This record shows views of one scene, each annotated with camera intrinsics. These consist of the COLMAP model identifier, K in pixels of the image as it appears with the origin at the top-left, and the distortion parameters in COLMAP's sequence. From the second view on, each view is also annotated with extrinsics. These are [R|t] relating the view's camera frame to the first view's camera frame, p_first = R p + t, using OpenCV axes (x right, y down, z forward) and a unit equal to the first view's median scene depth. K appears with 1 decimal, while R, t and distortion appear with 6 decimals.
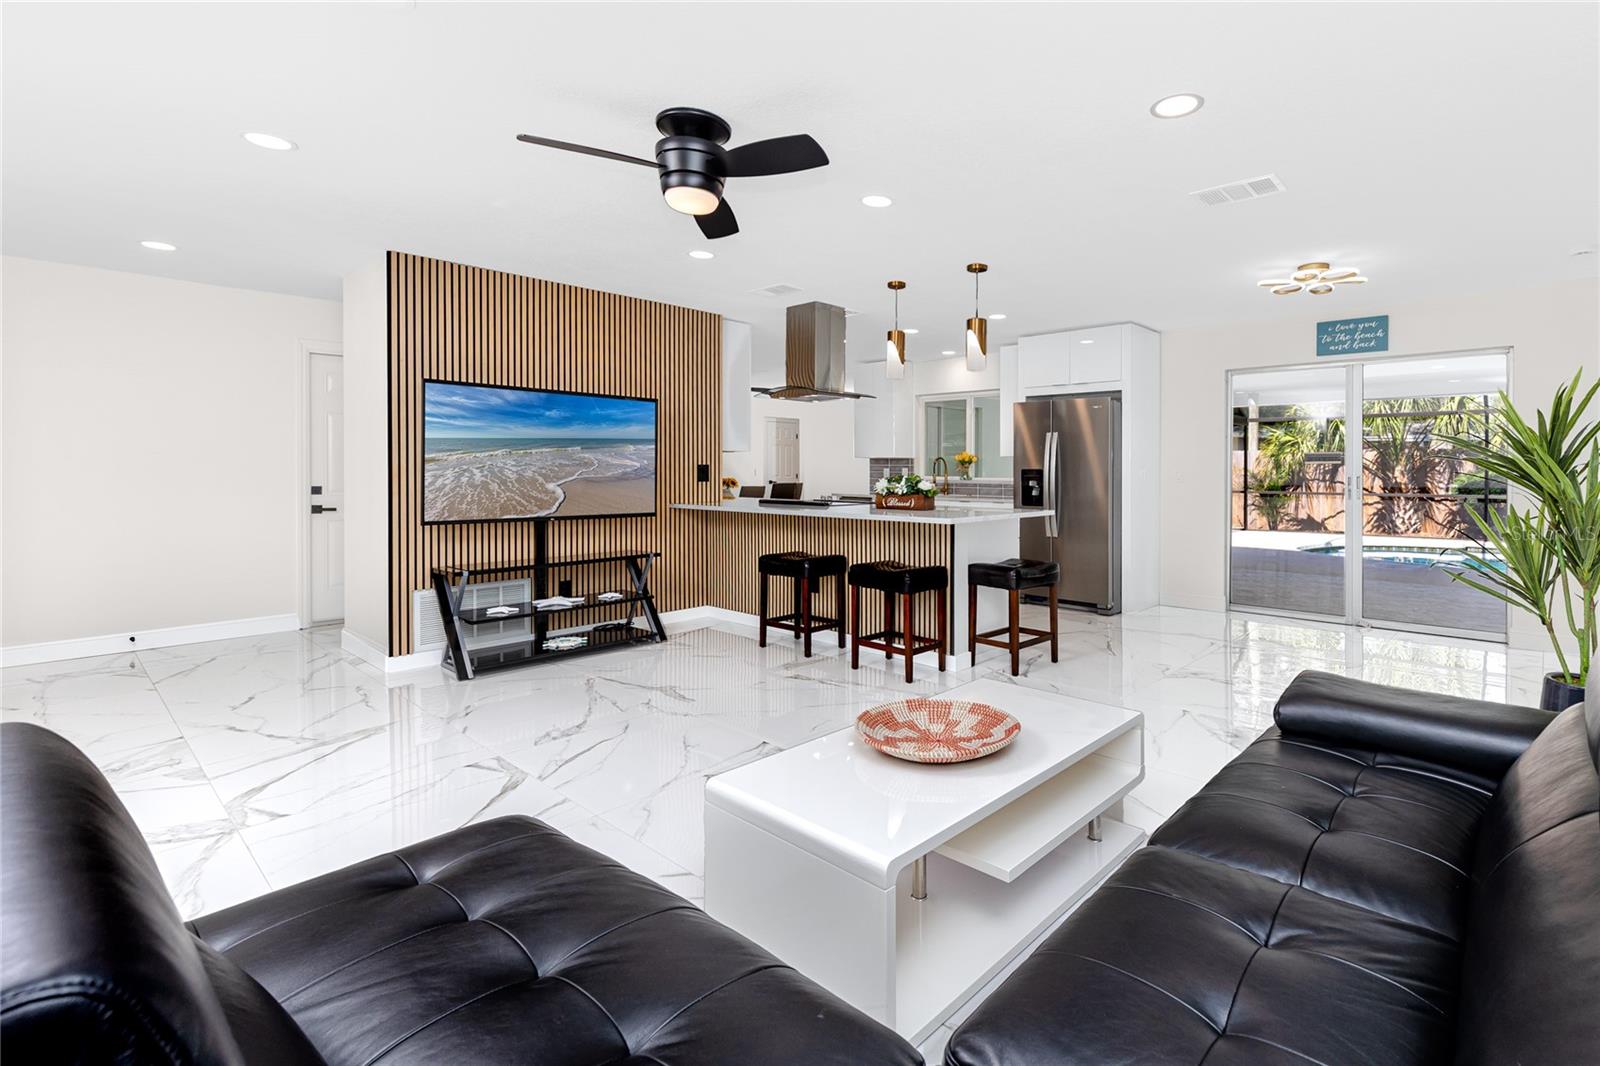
lens RADIAL K [[692.3, 0, 959.7], [0, 692.3, 493.0], [0, 0, 1]] dist [0.003831, -0.000065]
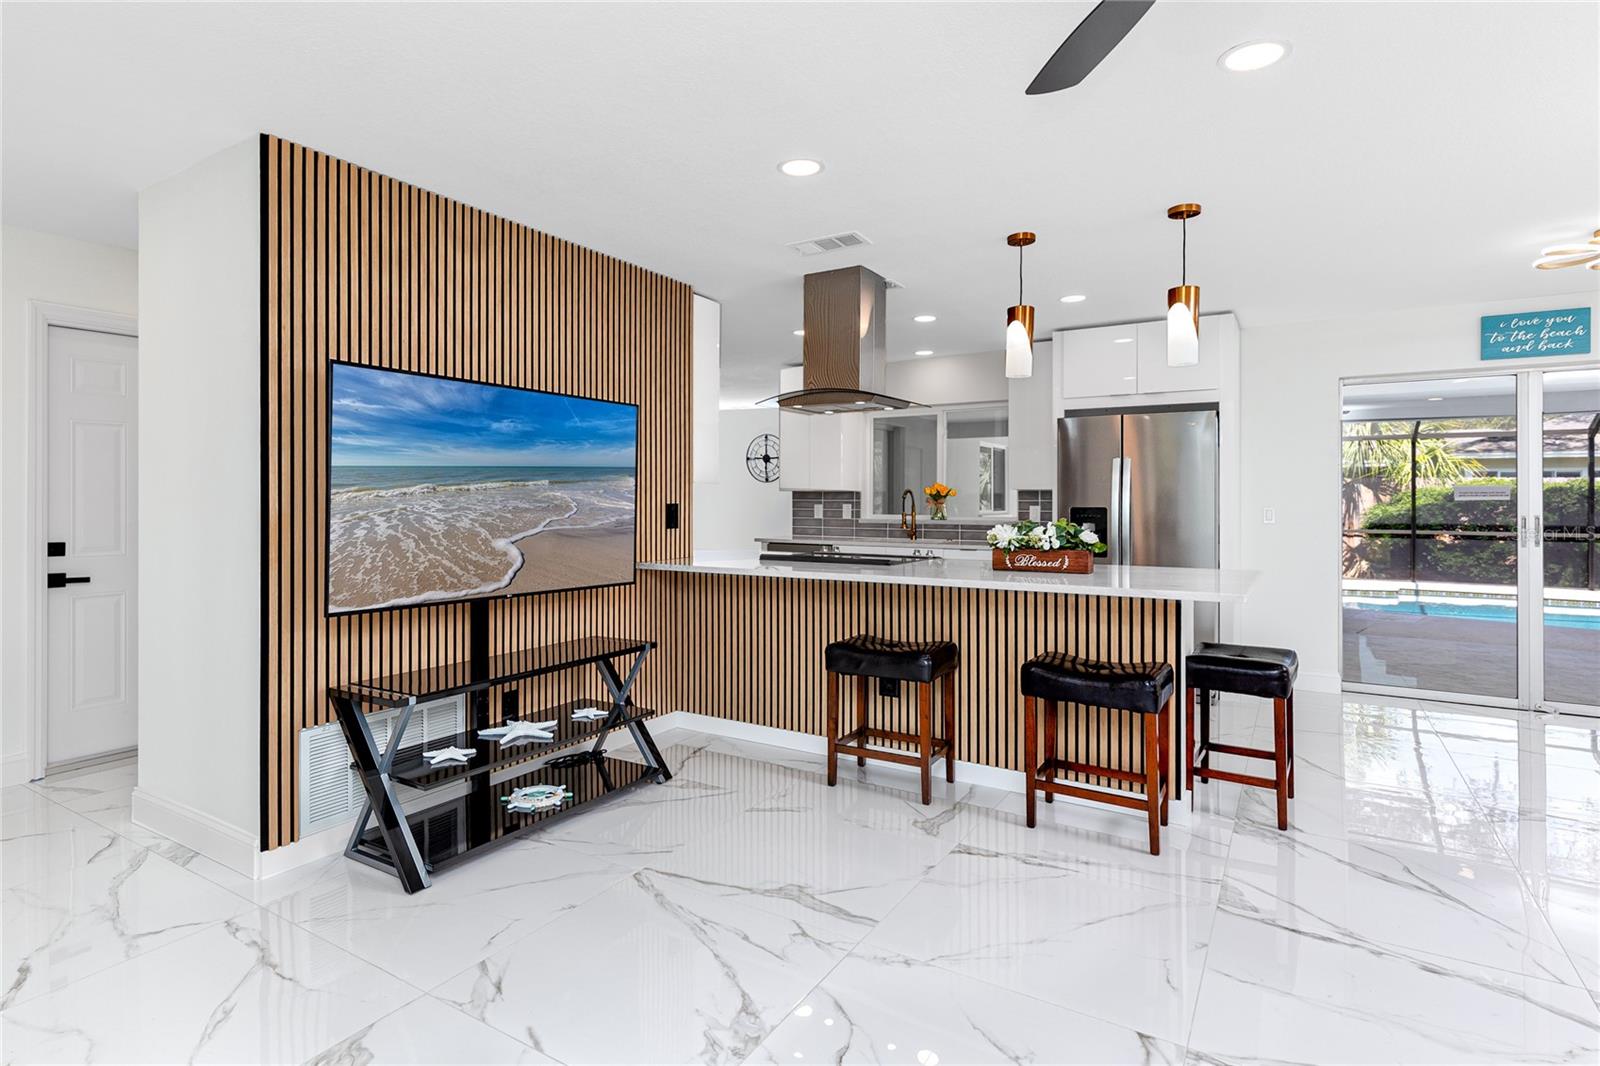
lens RADIAL K [[826.4, 0, 906.1], [0, 826.4, 524.8], [0, 0, 1]] dist [-0.002065, 0.000066]
pose [[0.993472, -0.006783, 0.113876, -0.290635], [0.007621, 0.999947, -0.006924, -0.016451], [-0.113823, 0.007747, 0.993471, 0.208810]]
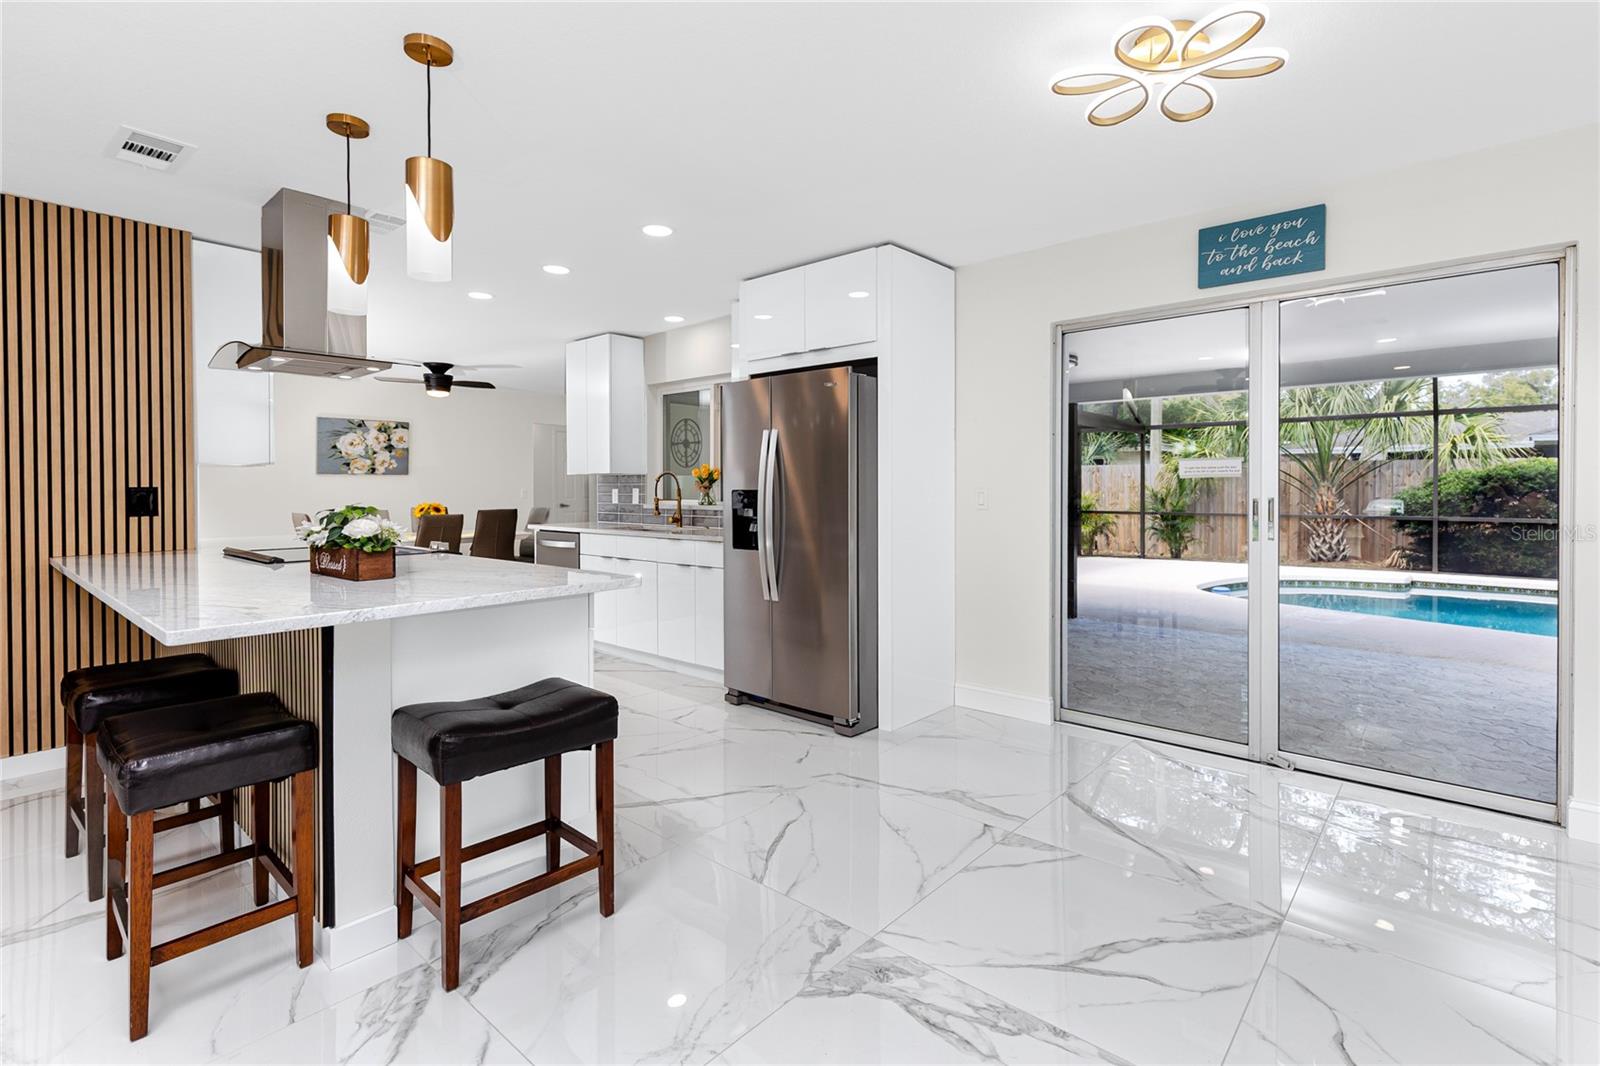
lens RADIAL K [[815.4, 0, 802.9], [0, 815.4, 519.8], [0, 0, 1]] dist [-0.001738, -0.000169]
pose [[0.999961, -0.007789, -0.004209, 0.243969], [0.007806, 0.999961, 0.004013, -0.015225], [0.004177, -0.004046, 0.999983, 0.418672]]
